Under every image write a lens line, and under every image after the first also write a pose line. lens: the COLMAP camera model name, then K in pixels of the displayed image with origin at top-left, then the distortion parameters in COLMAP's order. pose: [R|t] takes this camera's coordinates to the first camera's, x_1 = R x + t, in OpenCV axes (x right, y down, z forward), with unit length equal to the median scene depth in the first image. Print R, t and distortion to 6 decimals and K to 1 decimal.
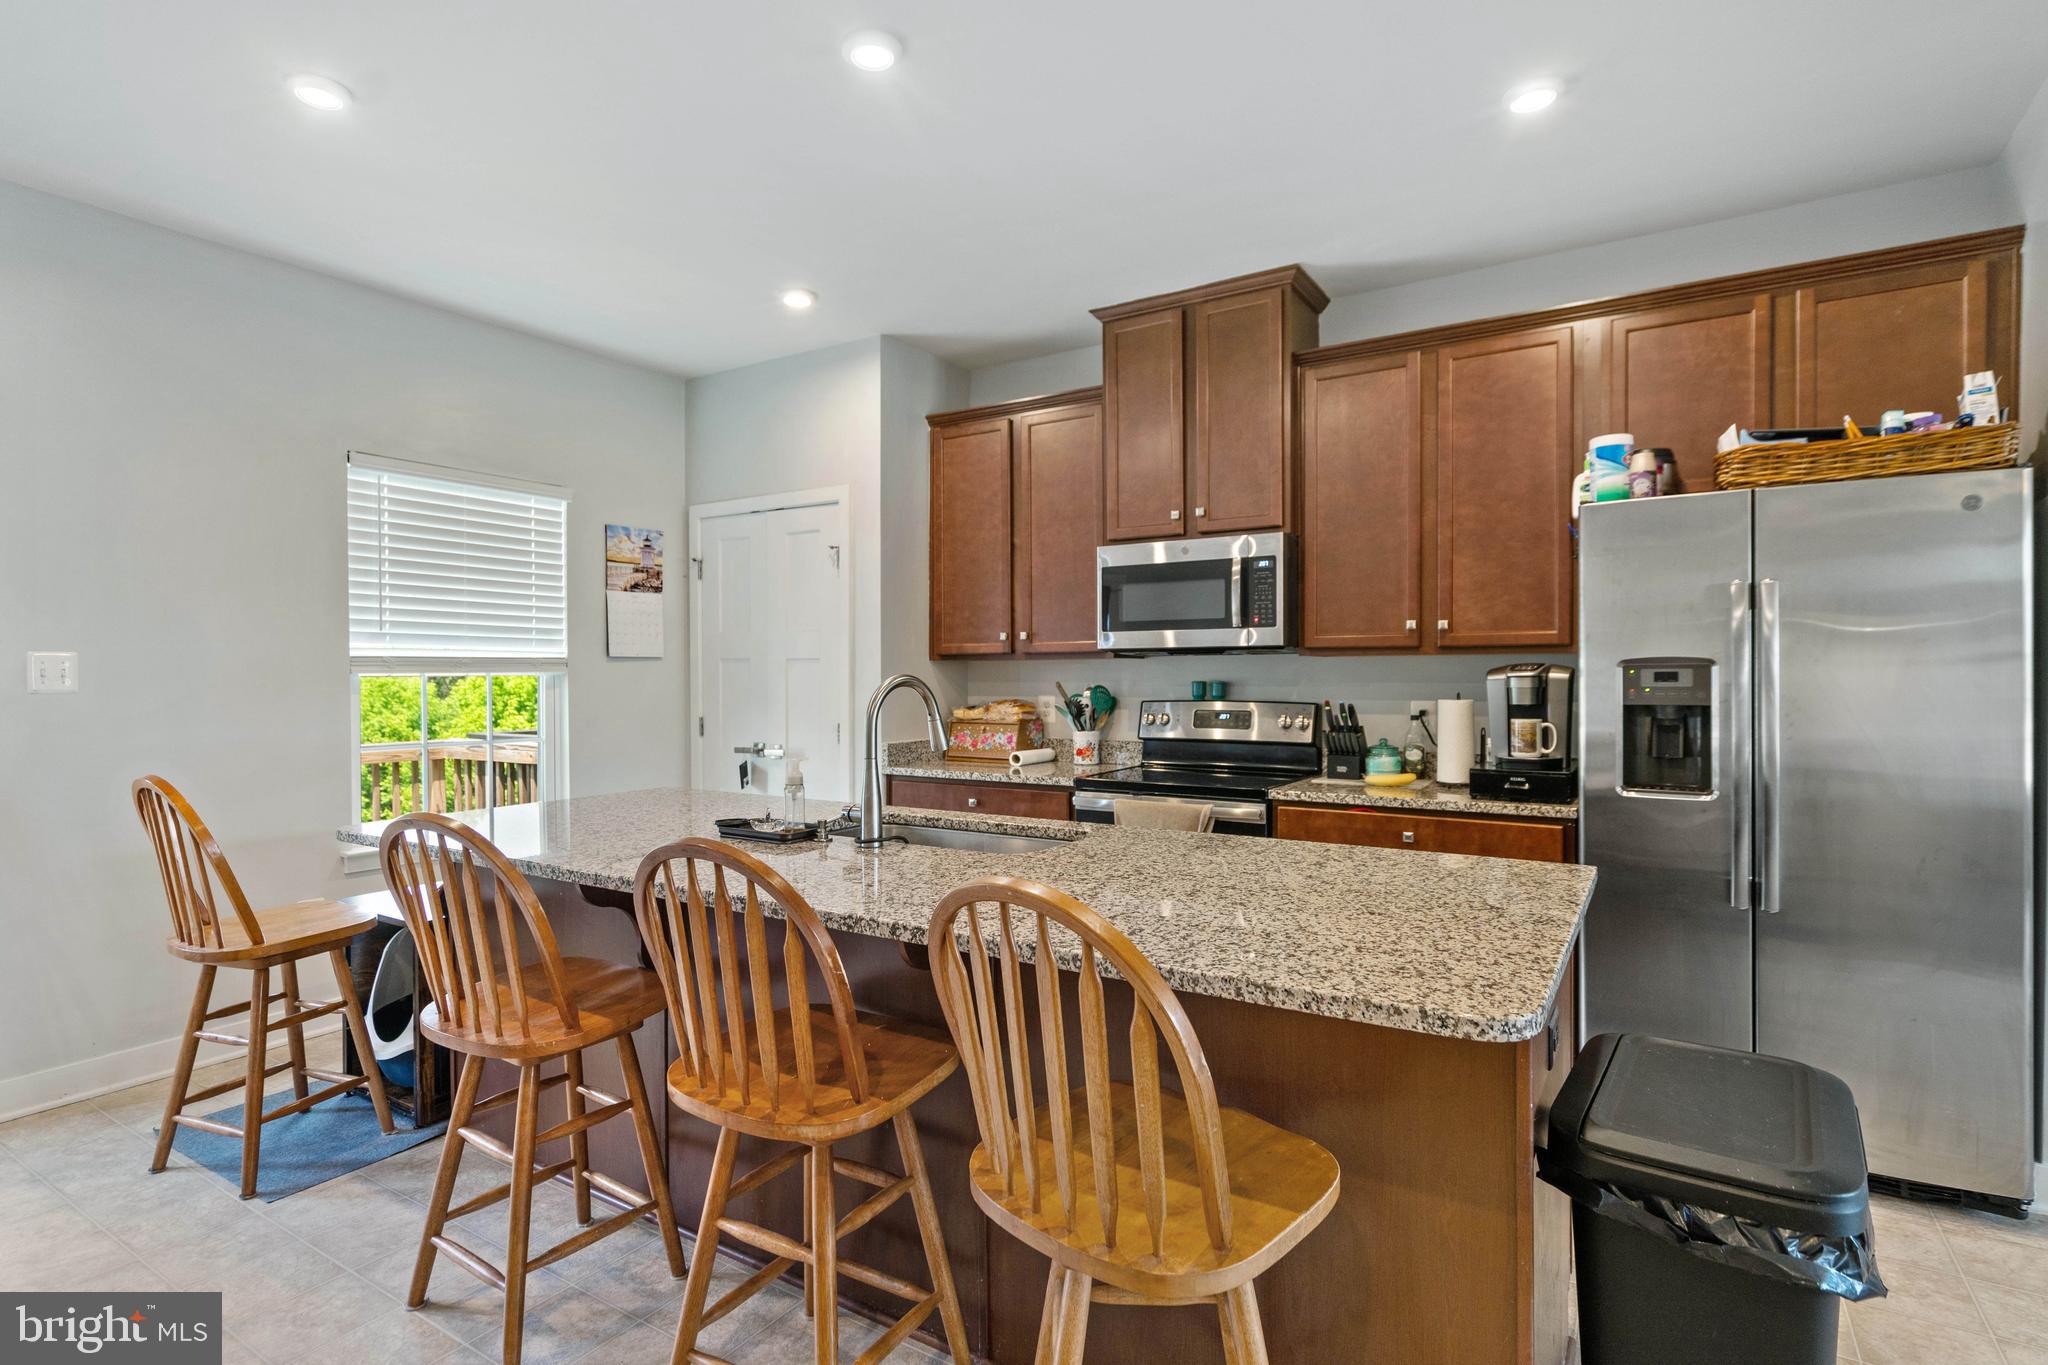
lens RADIAL K [[1021.4, 0, 1002.9], [0, 1021.4, 685.7], [0, 0, 1]] dist [-0.002082, 0.003168]
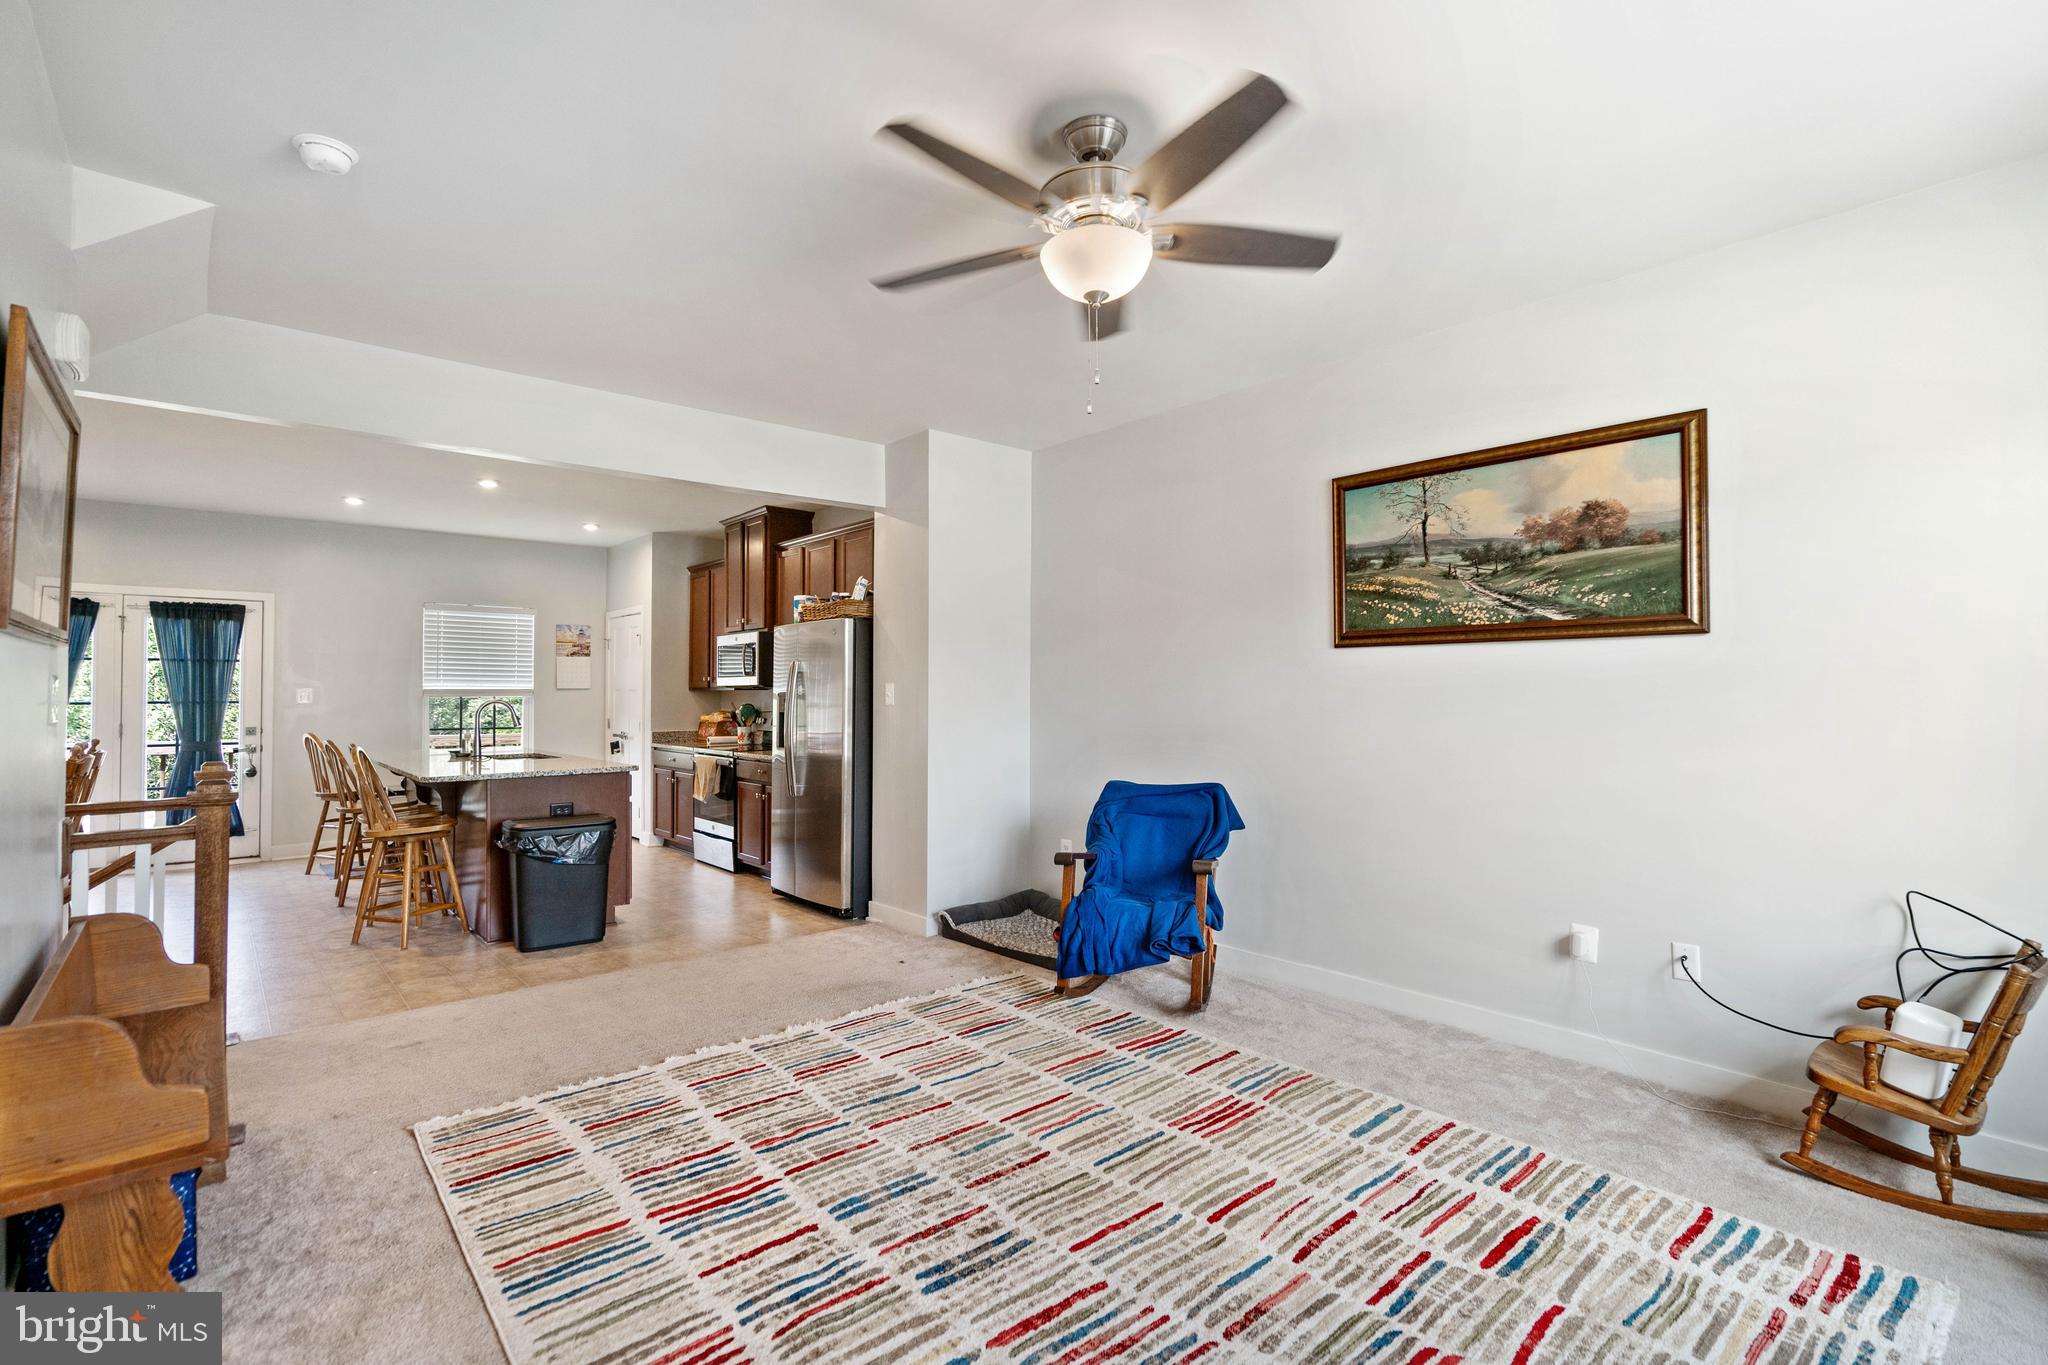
lens RADIAL K [[941.2, 0, 1027.3], [0, 941.2, 675.5], [0, 0, 1]] dist [-0.013478, 0.006254]
pose [[0.962008, -0.002893, -0.273006, 1.132971], [-0.005937, 0.999486, -0.031512, -0.000723], [0.272957, 0.031935, 0.961496, -0.608116]]
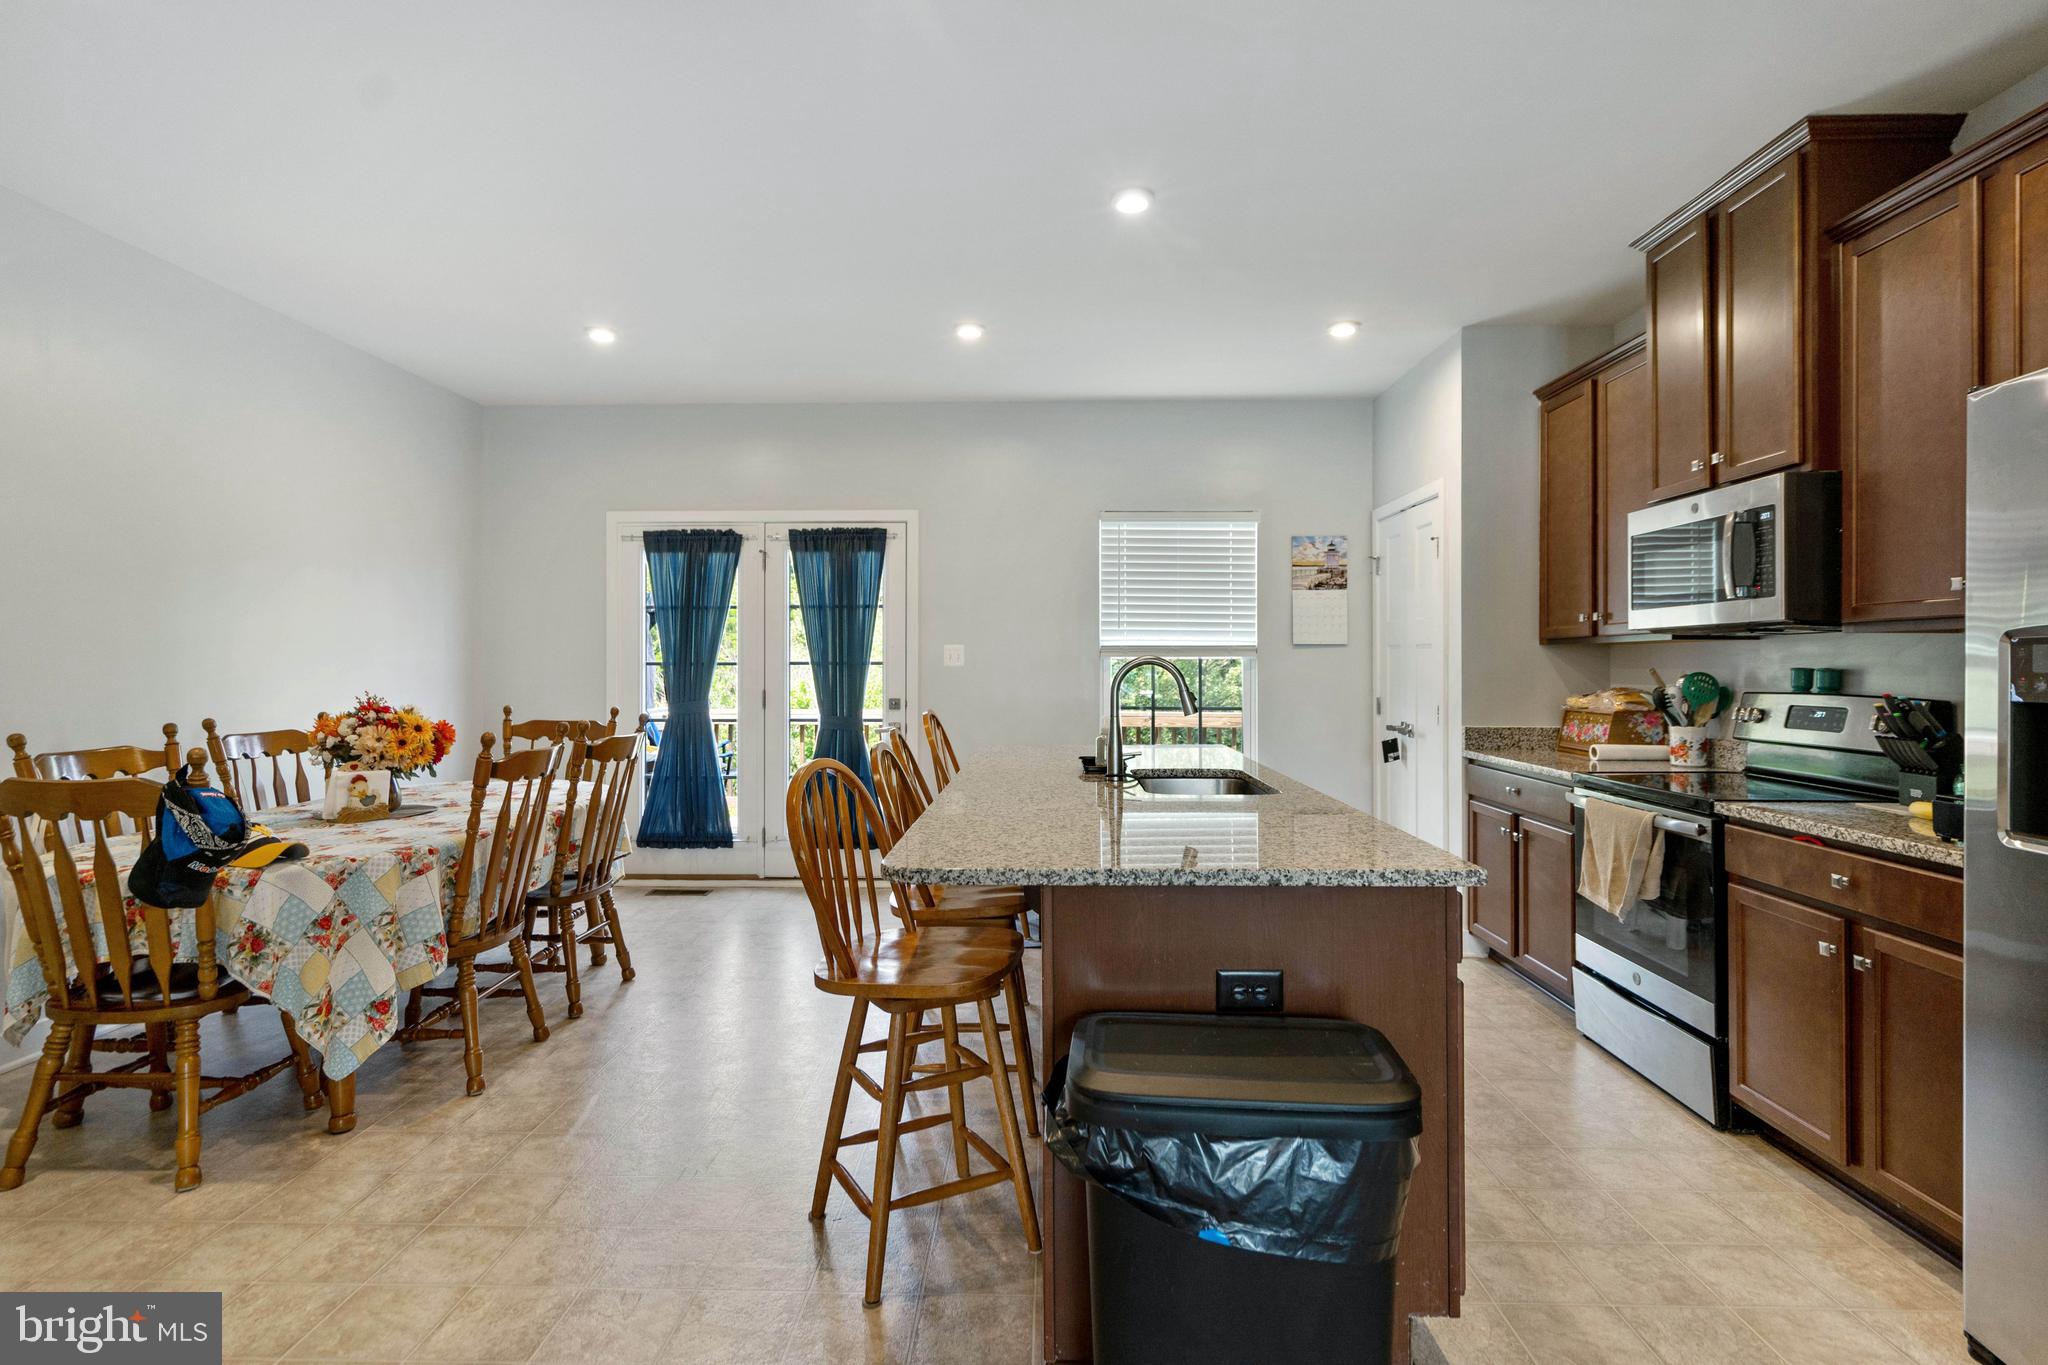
lens RADIAL K [[1021.4, 0, 1016.7], [0, 1021.4, 659.1], [0, 0, 1]] dist [-0.002082, 0.003168]
pose [[0.514092, 0.002104, -0.857732, 0.537523], [-0.015539, 0.999856, -0.006860, 0.003240], [0.857594, 0.016855, 0.514051, 0.094810]]
